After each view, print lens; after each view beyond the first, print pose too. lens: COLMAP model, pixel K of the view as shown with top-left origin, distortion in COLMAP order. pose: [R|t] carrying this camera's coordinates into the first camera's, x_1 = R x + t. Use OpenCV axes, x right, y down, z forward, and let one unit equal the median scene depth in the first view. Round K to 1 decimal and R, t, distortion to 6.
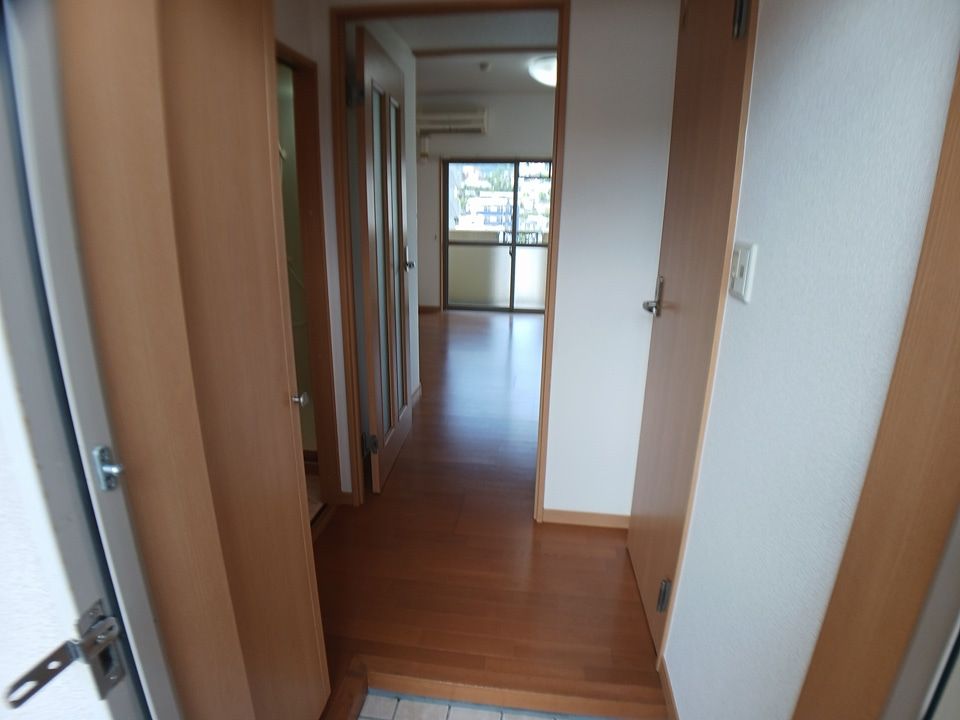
lens RADIAL K [[531.6, 0, 480.0], [0, 531.6, 360.0], [0, 0, 1]] dist [-0.085806, -0.000705]
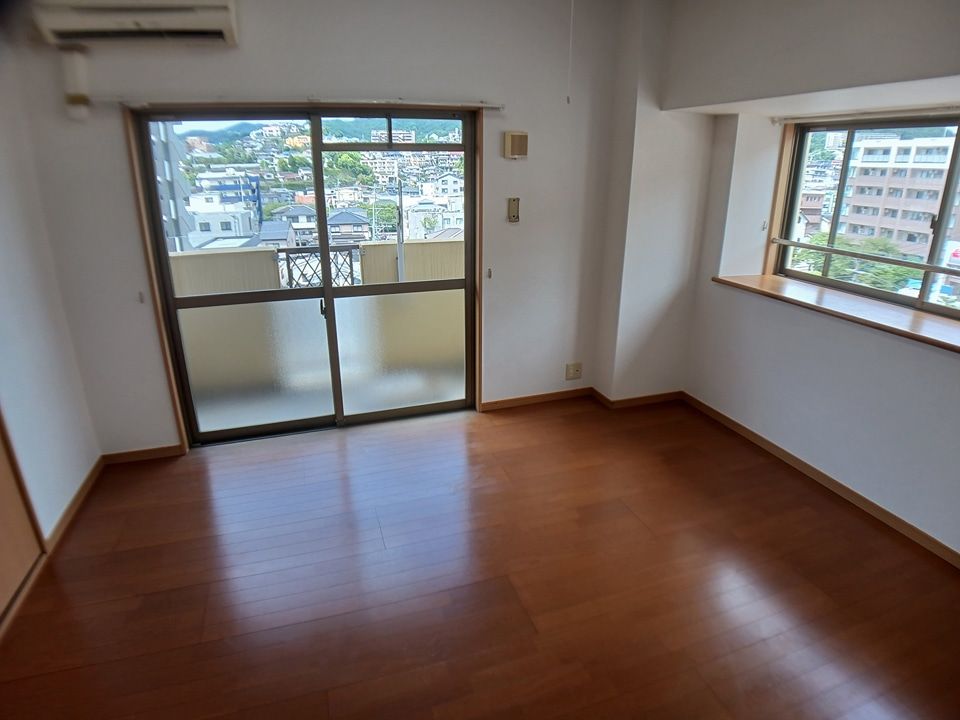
lens RADIAL K [[531.6, 0, 480.0], [0, 531.6, 360.0], [0, 0, 1]] dist [-0.085806, -0.000705]
pose [[0.897359, -0.158420, 0.411885, -0.016700], [0.134823, 0.987136, 0.085940, -0.173398], [-0.420202, -0.021587, 0.907174, 0.492562]]
